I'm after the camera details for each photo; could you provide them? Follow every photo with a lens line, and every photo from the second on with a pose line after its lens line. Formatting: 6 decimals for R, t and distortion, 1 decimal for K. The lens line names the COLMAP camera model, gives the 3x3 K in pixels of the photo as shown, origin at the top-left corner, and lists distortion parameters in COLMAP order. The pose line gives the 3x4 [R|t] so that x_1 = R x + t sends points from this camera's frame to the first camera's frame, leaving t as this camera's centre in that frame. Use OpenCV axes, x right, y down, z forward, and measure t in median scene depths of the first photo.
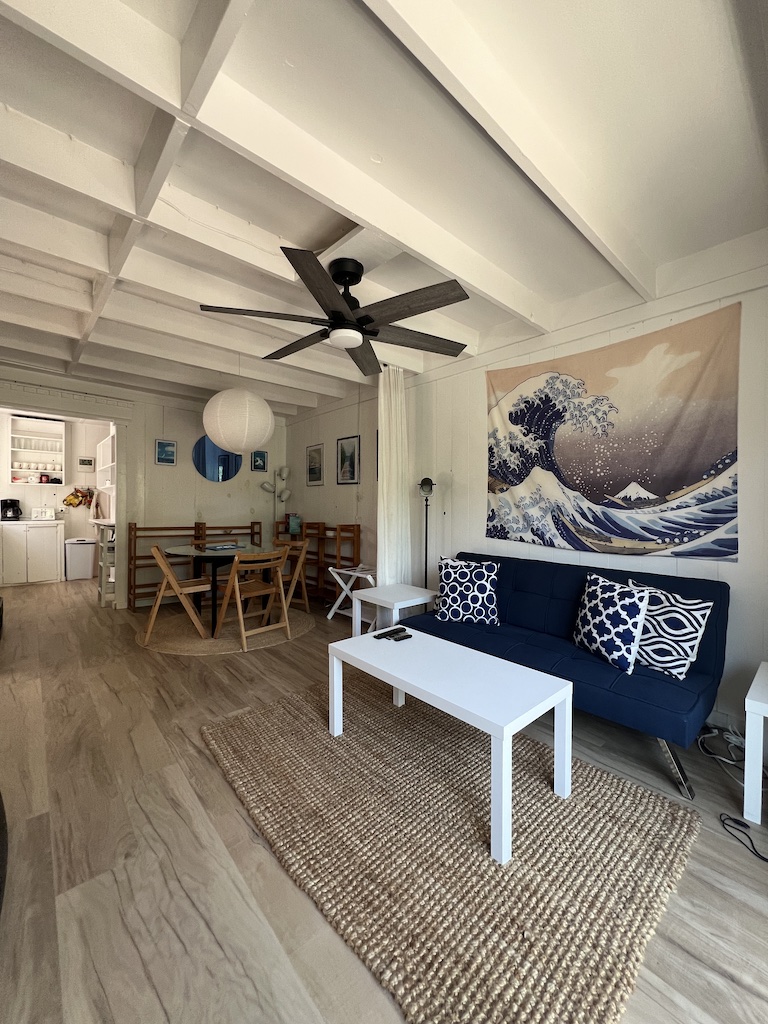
lens RADIAL K [[408.0, 0, 390.1], [0, 408.0, 509.0], [0, 0, 1]] dist [-0.002018, 0.000576]
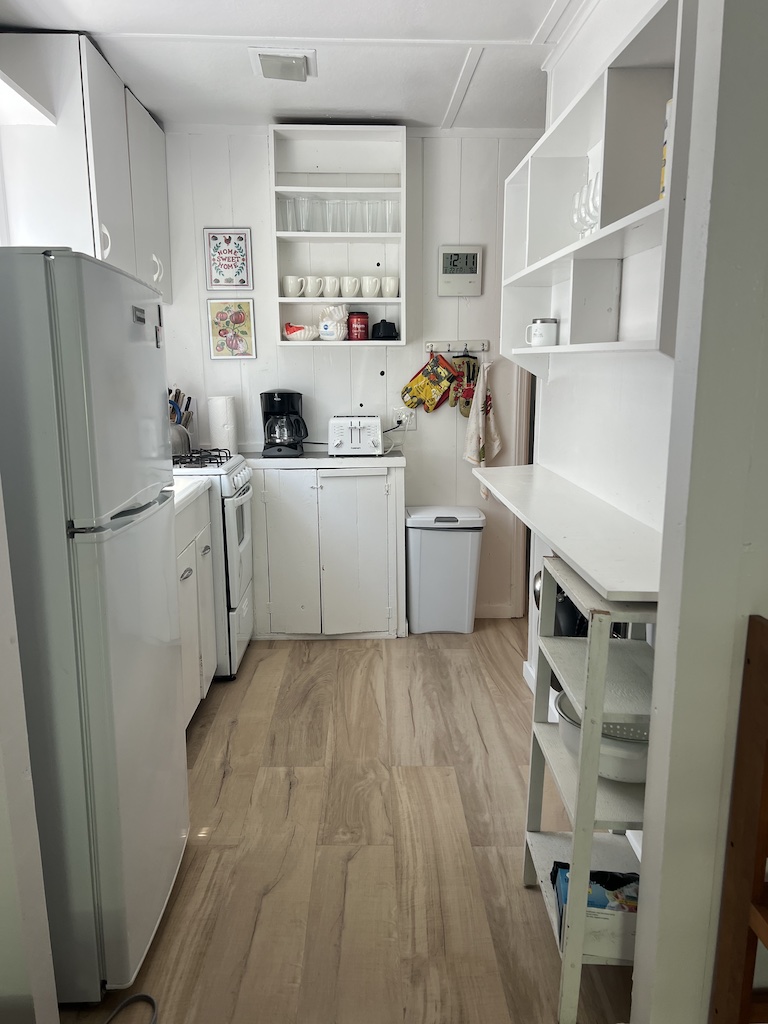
lens RADIAL K [[770.2, 0, 382.8], [0, 770.2, 520.9], [0, 0, 1]] dist [0.050185, -0.016201]
pose [[0.758254, 0.114121, -0.641893, -0.826779], [0.004895, 0.983536, 0.180644, -0.062407], [0.651941, -0.140116, 0.745212, 1.048635]]
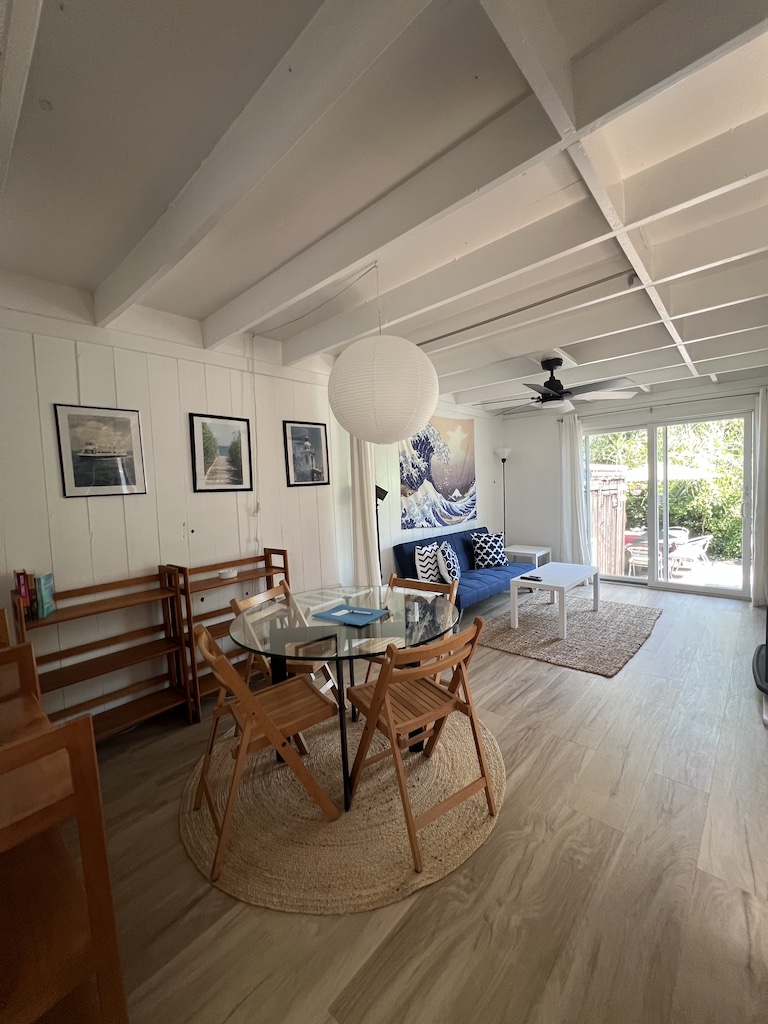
lens RADIAL K [[408.0, 0, 391.2], [0, 408.0, 508.0], [0, 0, 1]] dist [-0.002018, 0.000576]
pose [[-0.101260, -0.046098, 0.993791, -1.162265], [0.064337, 0.996531, 0.052781, -0.080234], [-0.992777, 0.069283, -0.097943, 1.245265]]
